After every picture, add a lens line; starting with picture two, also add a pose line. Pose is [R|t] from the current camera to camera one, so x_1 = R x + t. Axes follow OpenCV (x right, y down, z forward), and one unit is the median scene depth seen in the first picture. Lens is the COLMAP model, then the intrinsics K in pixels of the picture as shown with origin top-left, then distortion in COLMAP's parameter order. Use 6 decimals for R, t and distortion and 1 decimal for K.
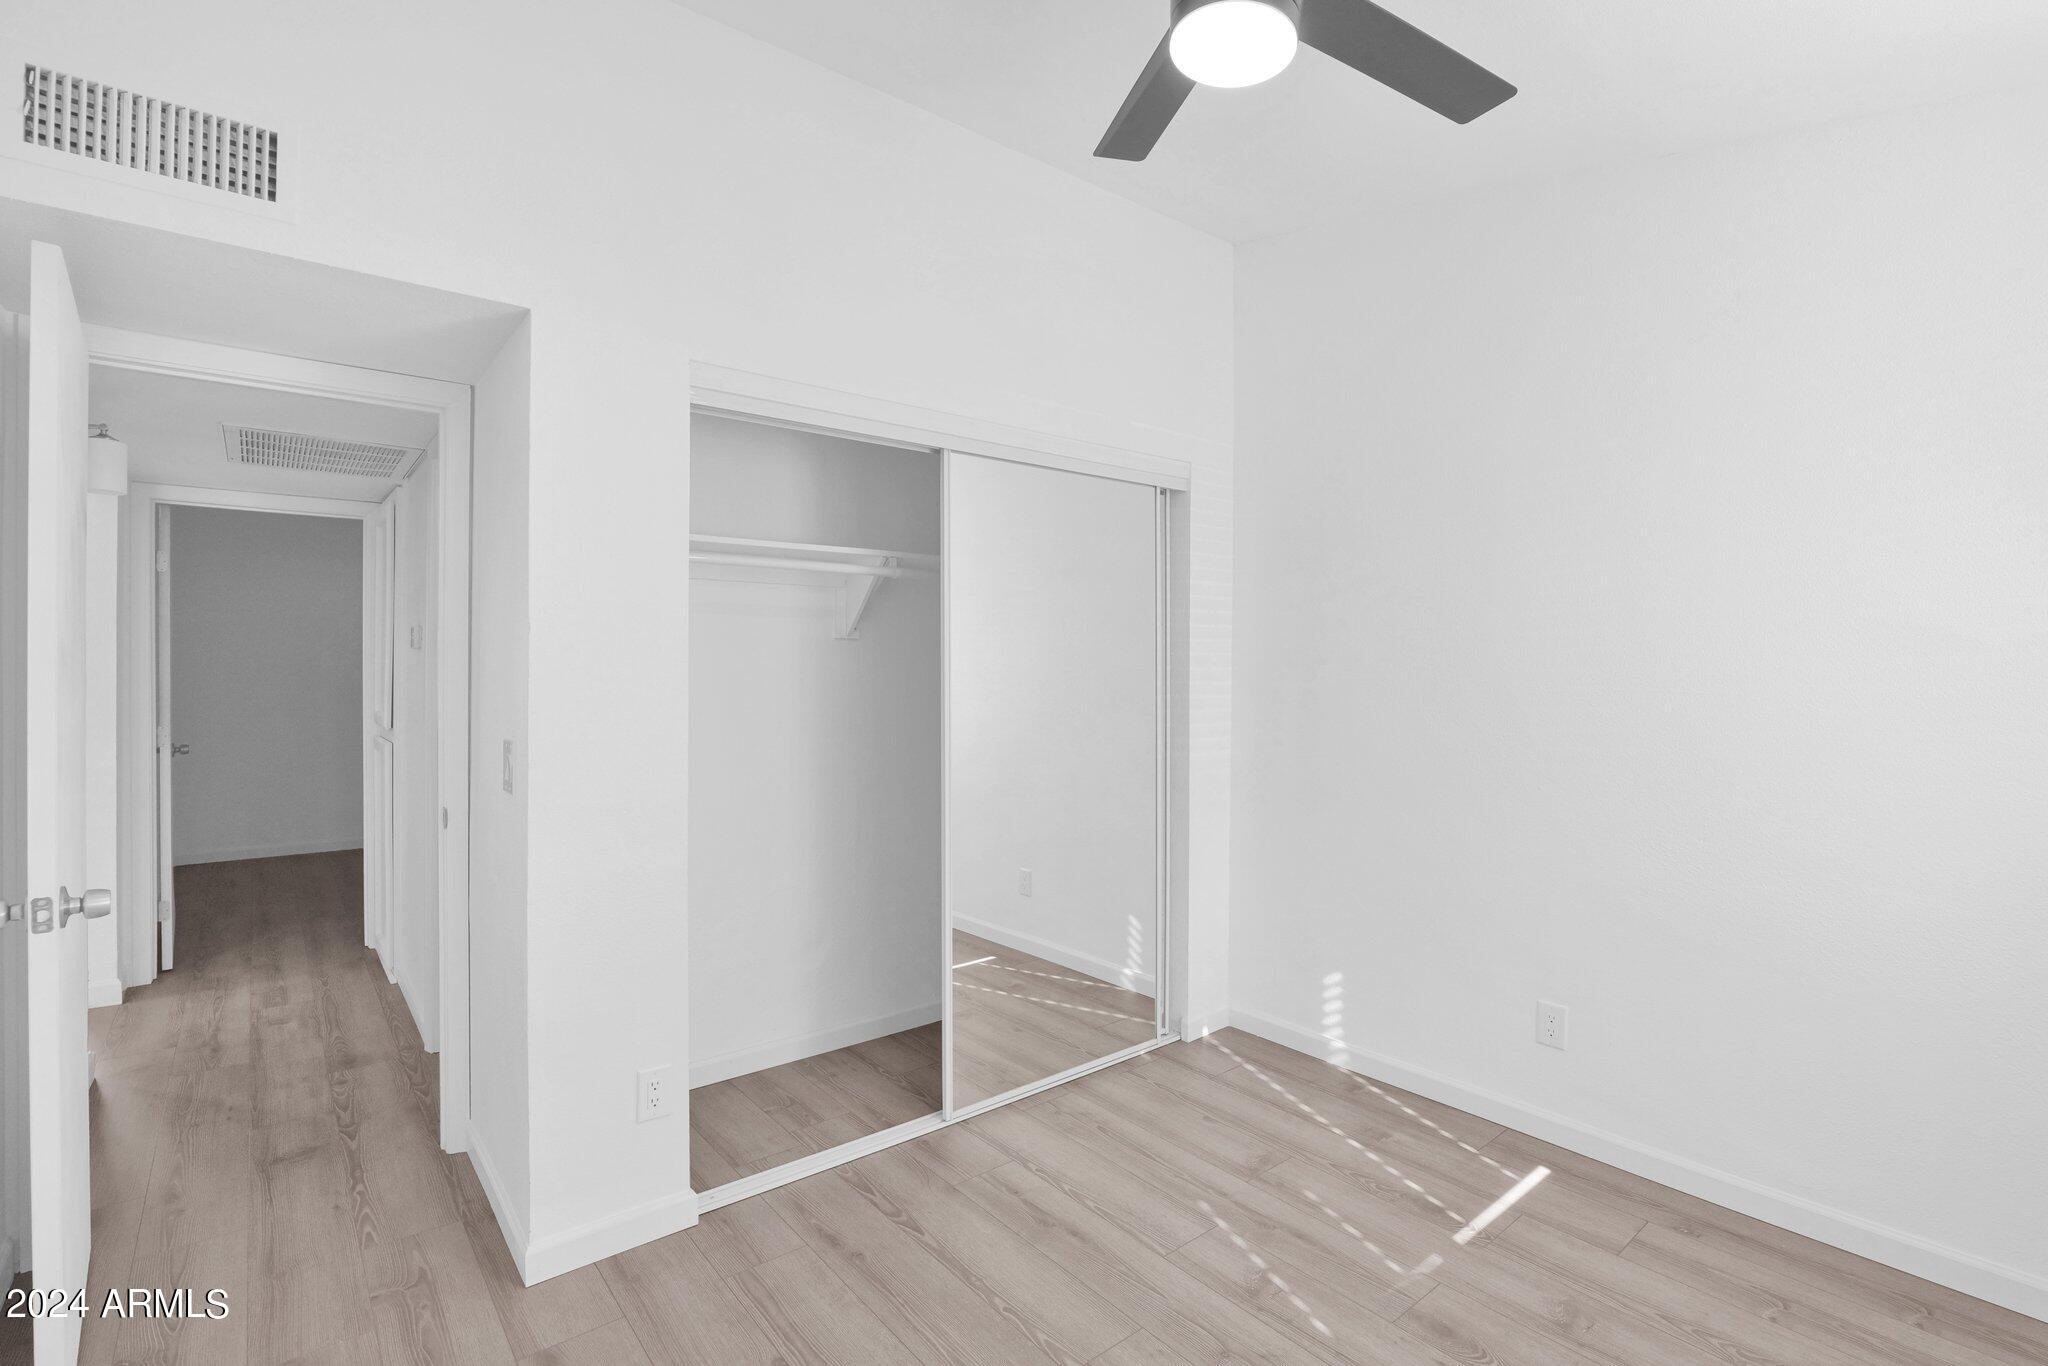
lens RADIAL K [[954.0, 0, 1024.5], [0, 954.0, 662.4], [0, 0, 1]] dist [-0.005665, 0.000213]
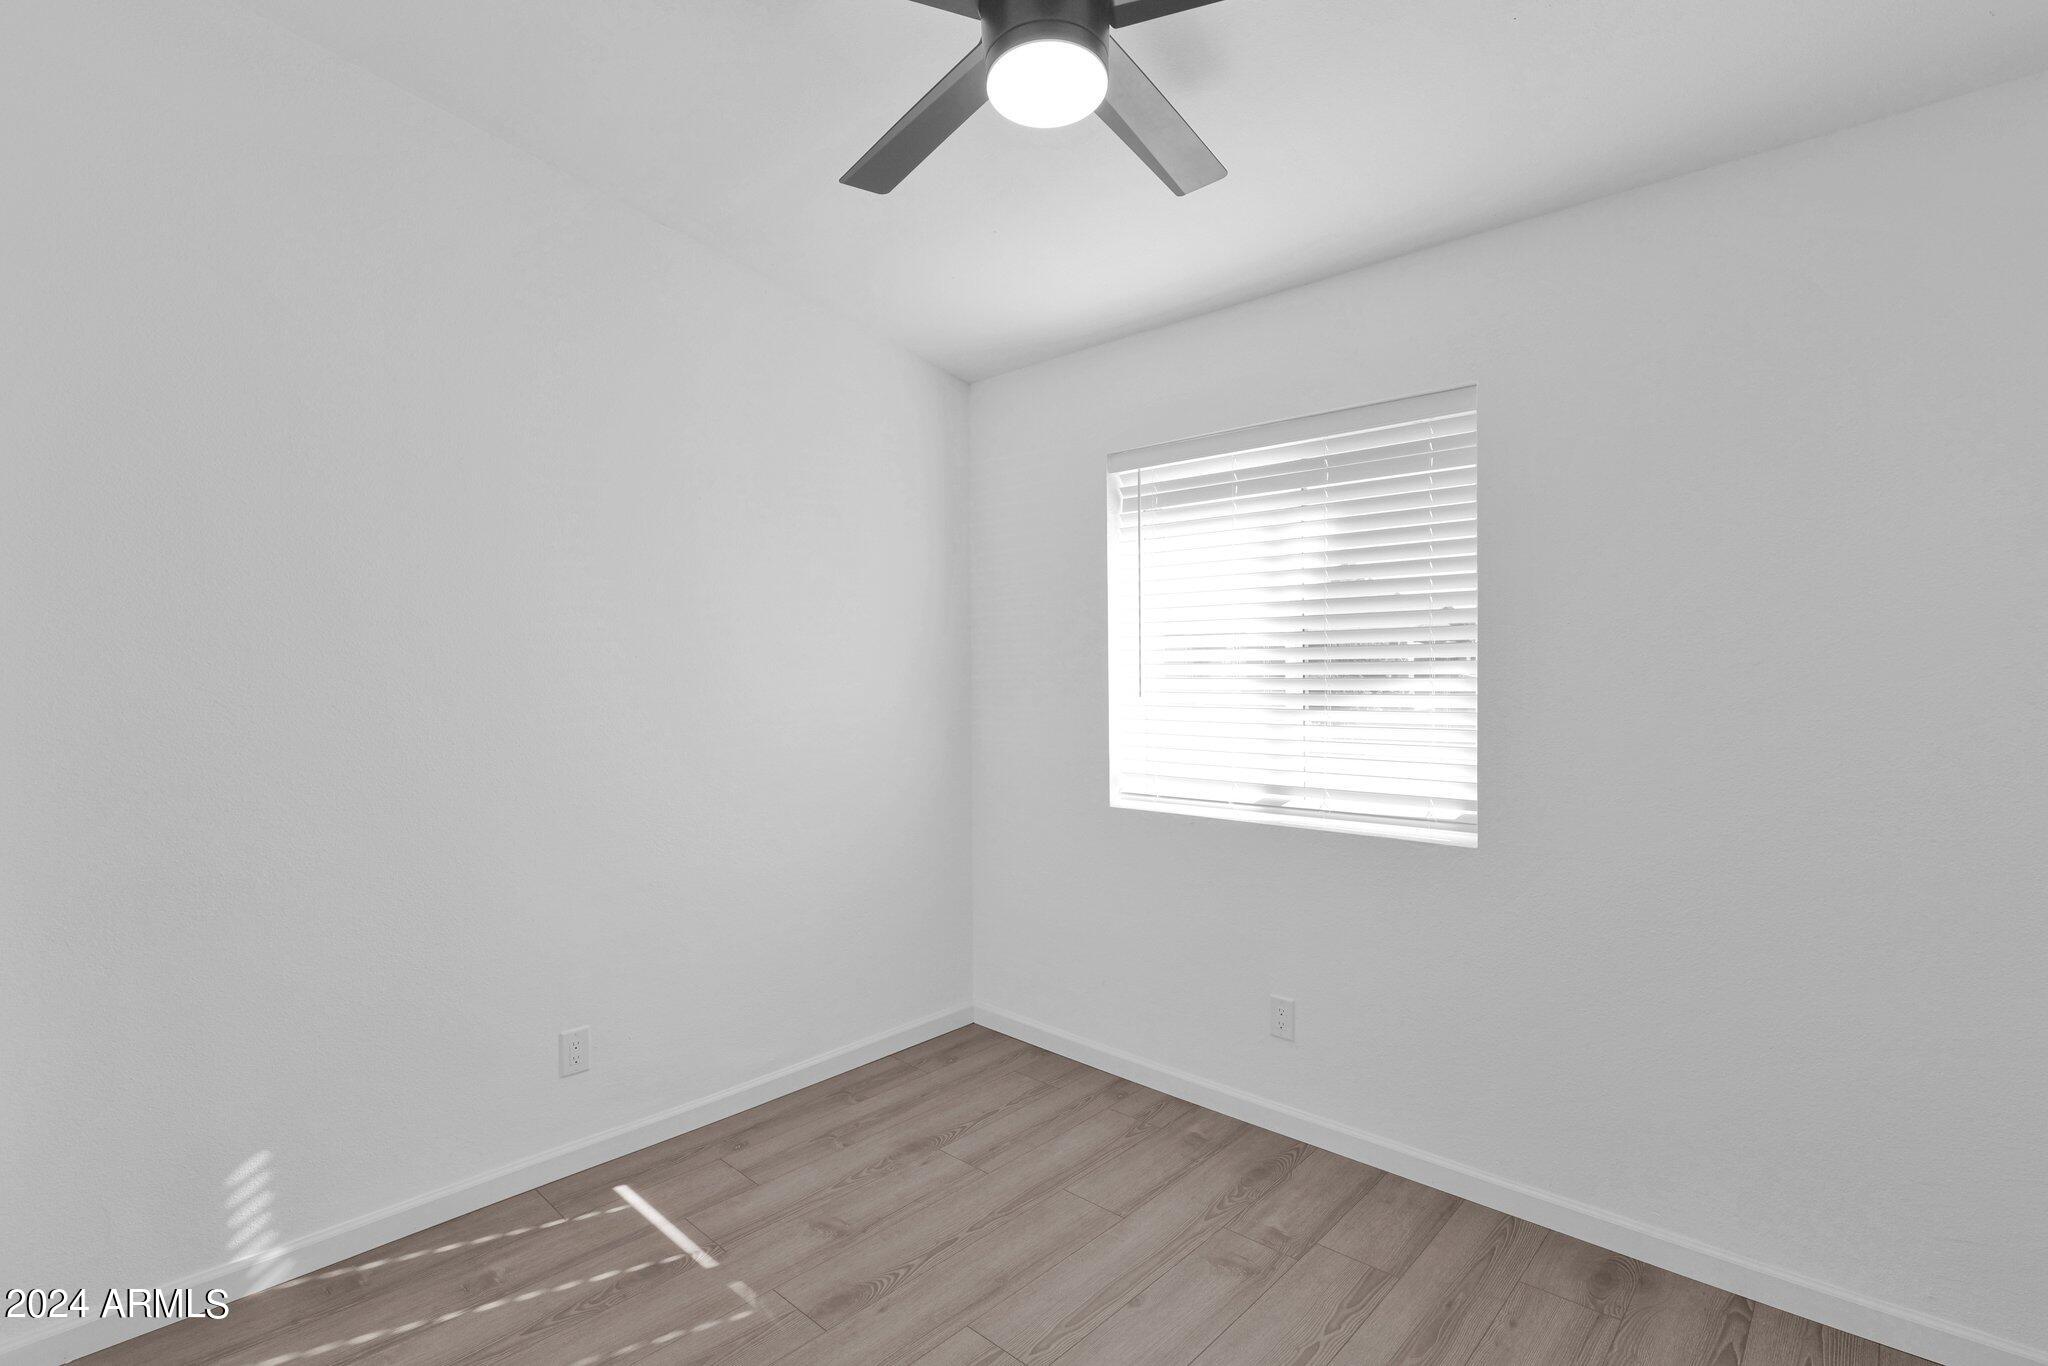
lens RADIAL K [[954.0, 0, 1024.4], [0, 954.0, 684.7], [0, 0, 1]] dist [-0.005665, 0.000213]
pose [[-0.110638, -0.020877, 0.993641, -0.491564], [0.009676, 0.999709, 0.022082, -0.014317], [-0.993814, 0.012058, -0.110404, 0.690983]]
